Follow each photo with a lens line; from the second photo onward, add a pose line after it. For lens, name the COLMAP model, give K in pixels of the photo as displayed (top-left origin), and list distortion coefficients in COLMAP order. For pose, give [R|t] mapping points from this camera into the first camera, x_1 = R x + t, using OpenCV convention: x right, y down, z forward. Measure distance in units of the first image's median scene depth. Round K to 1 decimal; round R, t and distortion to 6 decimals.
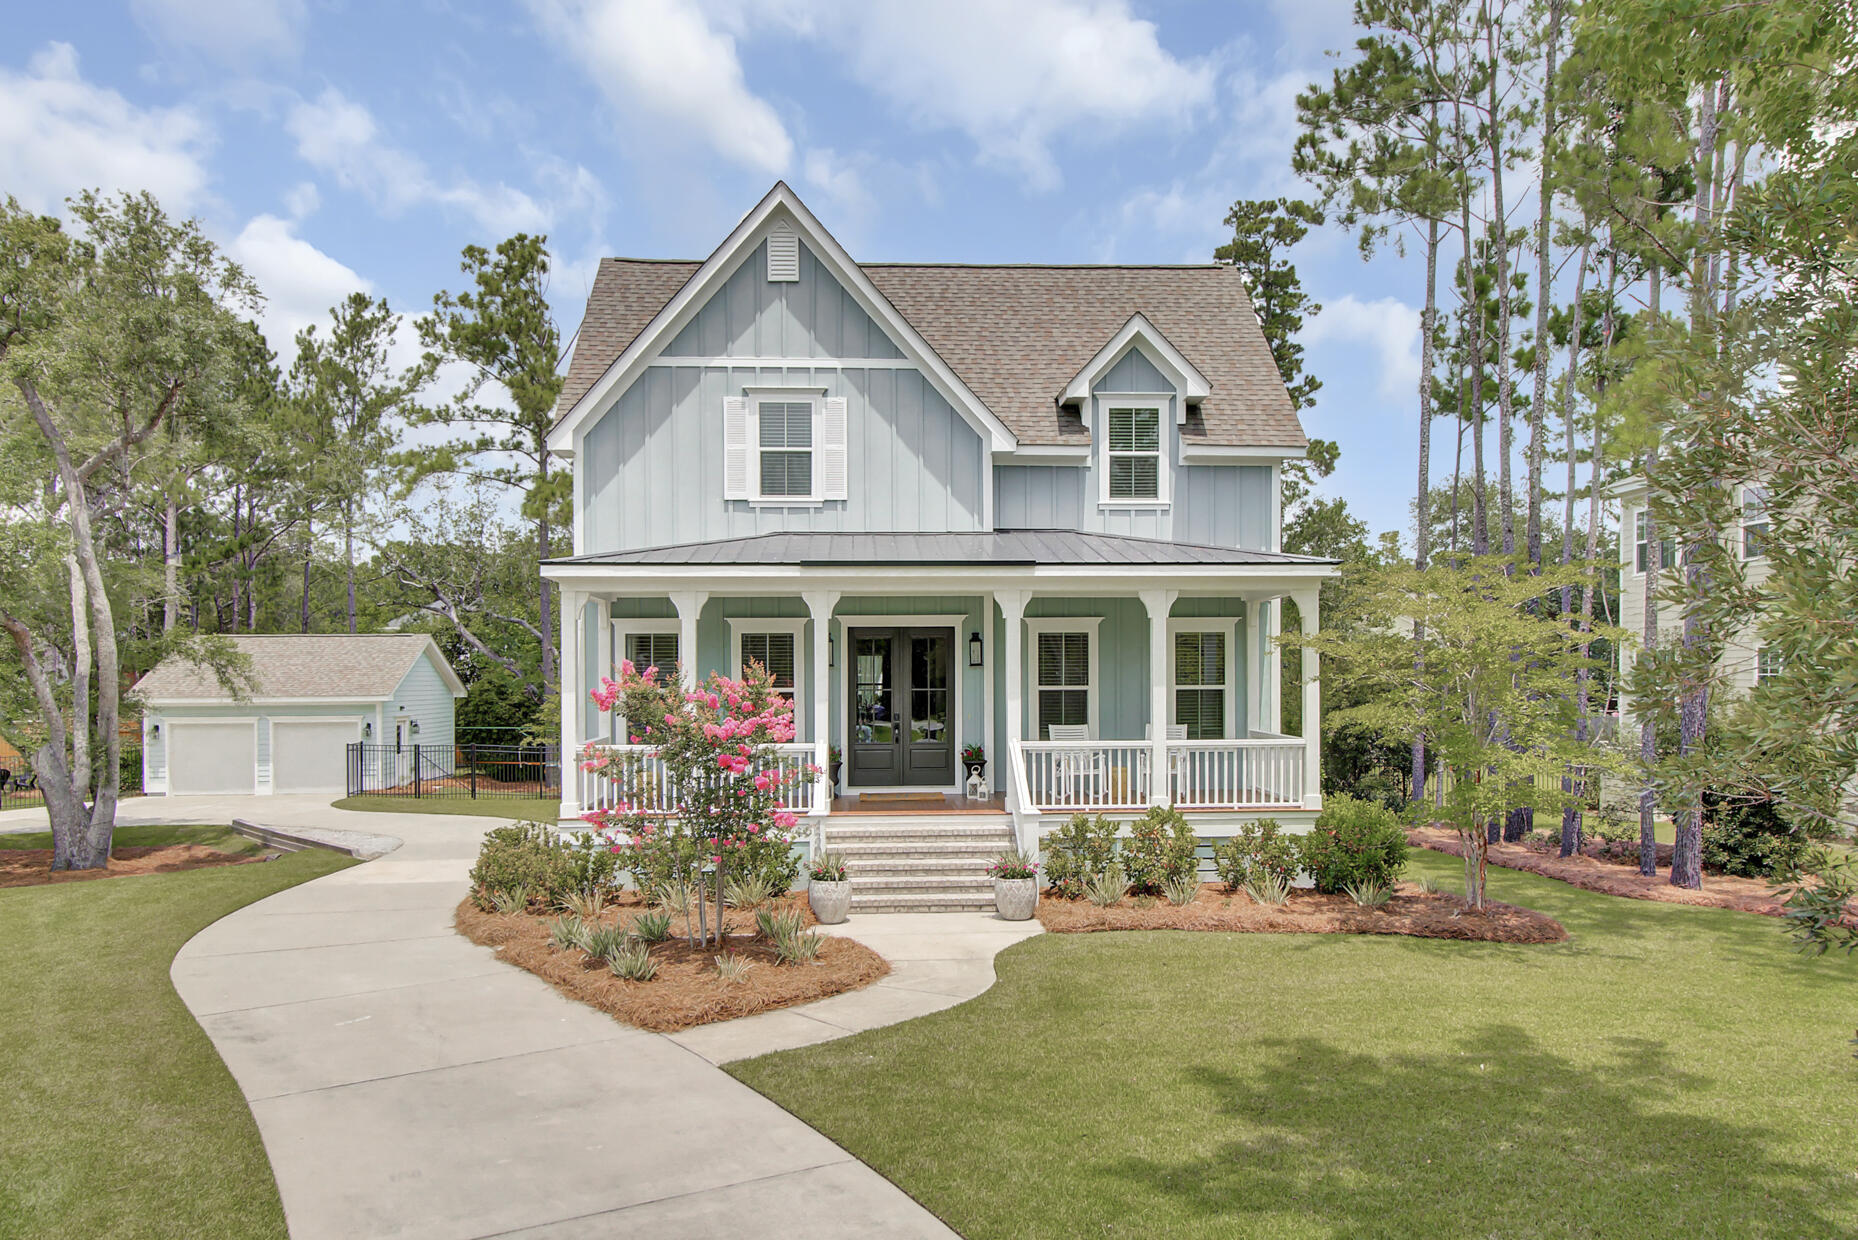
lens RADIAL K [[1330.5, 0, 971.1], [0, 1330.5, 653.5], [0, 0, 1]] dist [-0.002806, -0.008645]
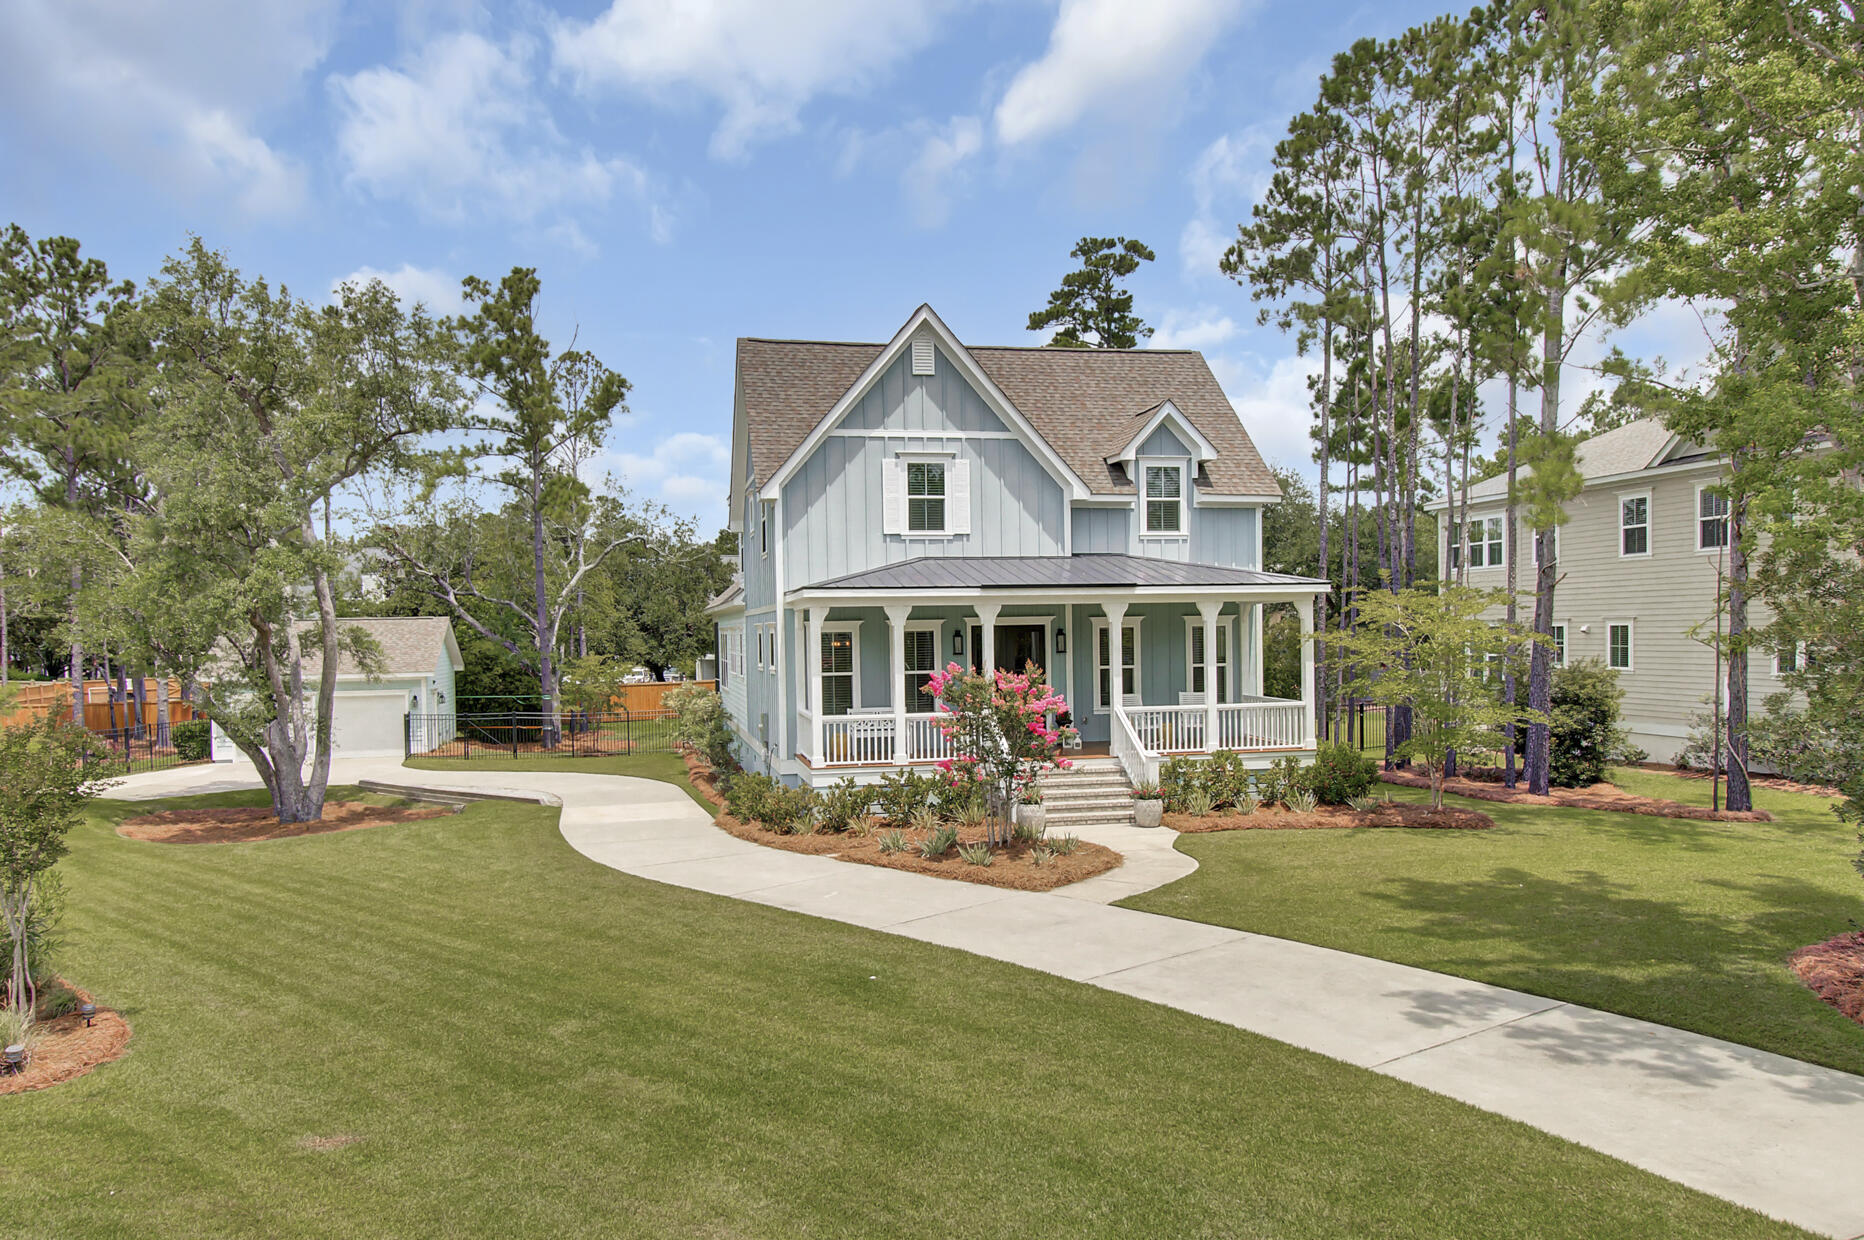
lens RADIAL K [[1259.0, 0, 924.1], [0, 1259.0, 625.3], [0, 0, 1]] dist [-0.026569, 0.004046]
pose [[0.990343, -0.009267, 0.138331, -0.320156], [0.007713, 0.999901, 0.011763, -0.035934], [-0.138427, -0.010583, 0.990316, -0.286865]]
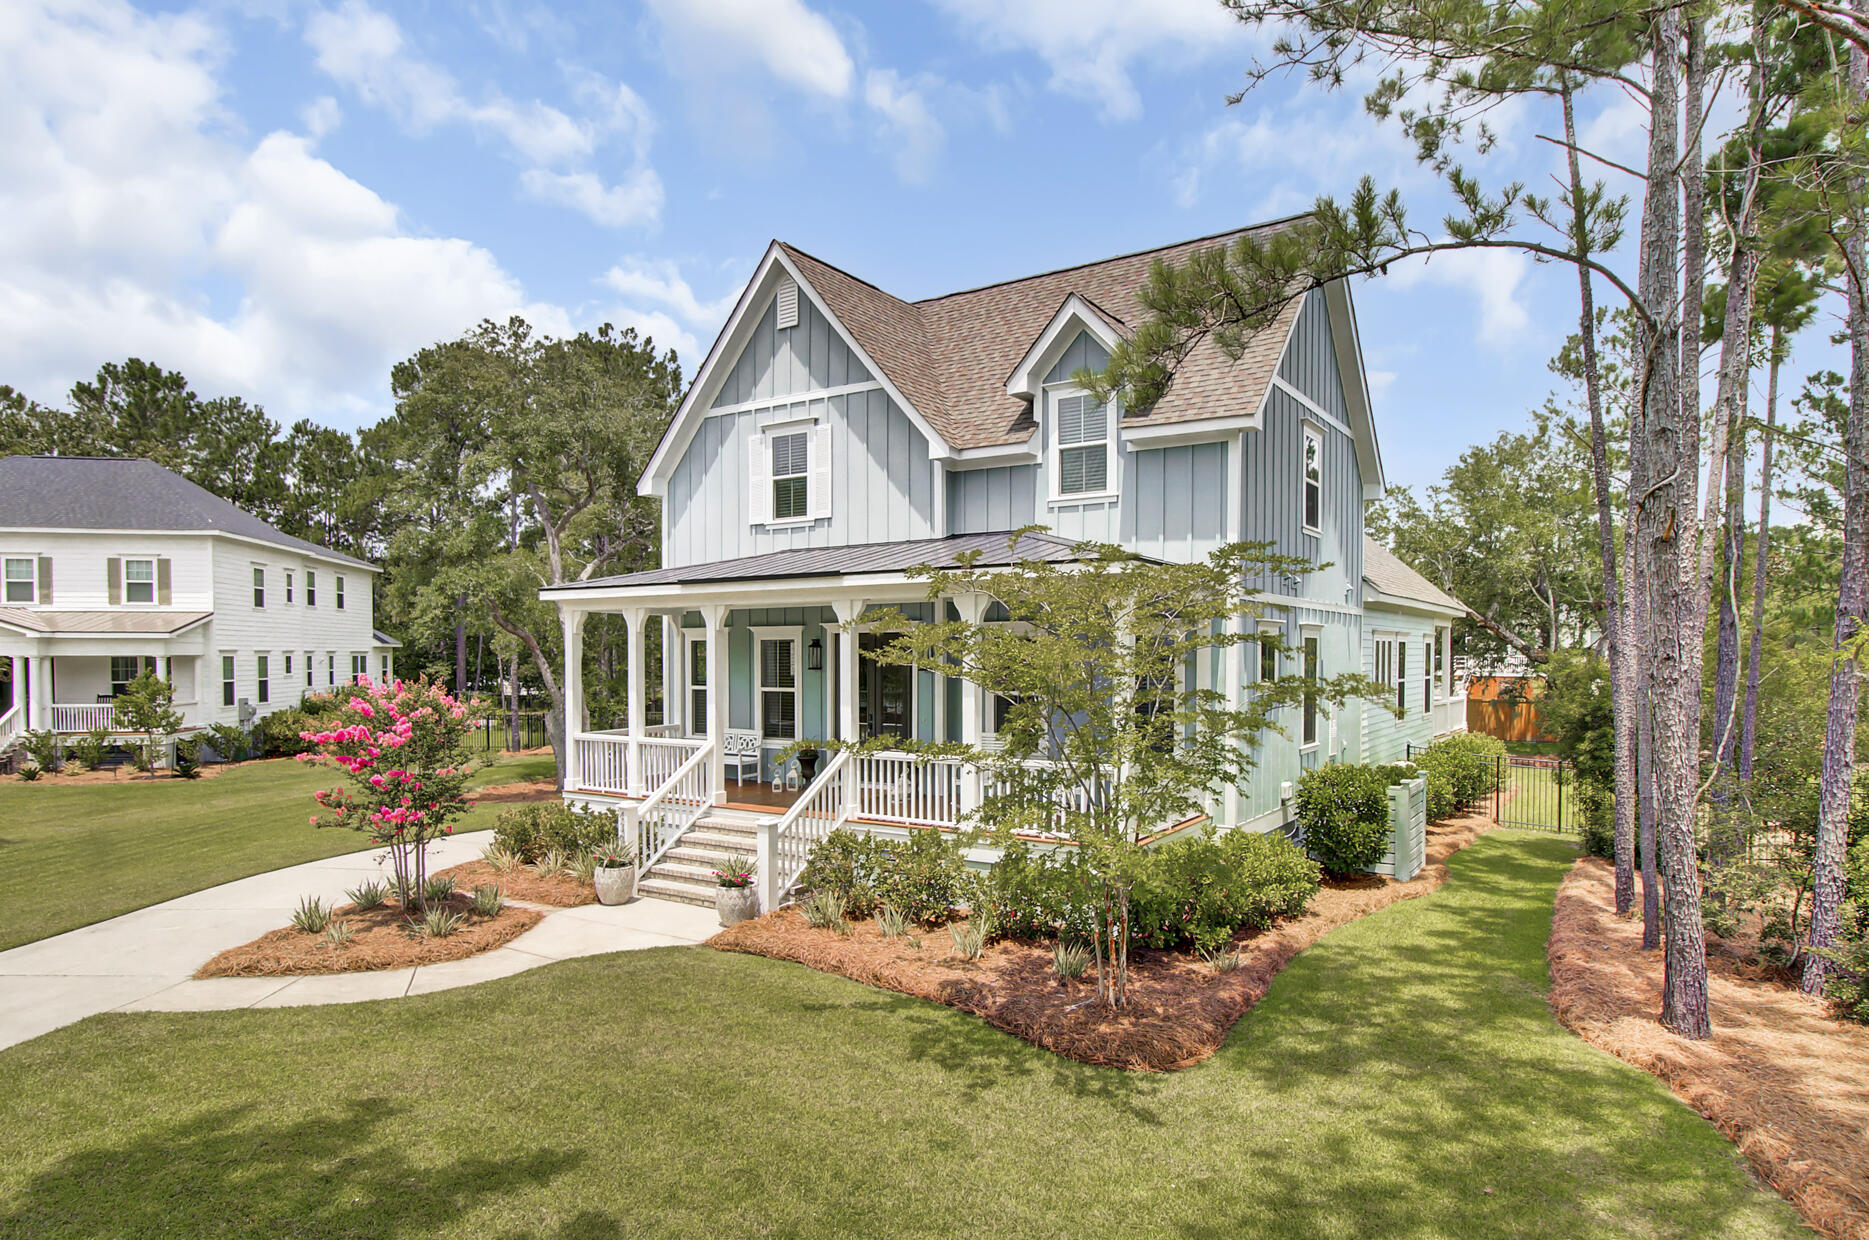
lens RADIAL K [[1123.8, 0, 949.6], [0, 1123.8, 633.6], [0, 0, 1]] dist [0.003570, 0.000181]
pose [[0.796084, -0.008253, -0.605130, 0.538350], [0.010441, 0.999945, 0.000099, -0.018680], [0.605097, -0.006397, 0.796126, 0.320333]]
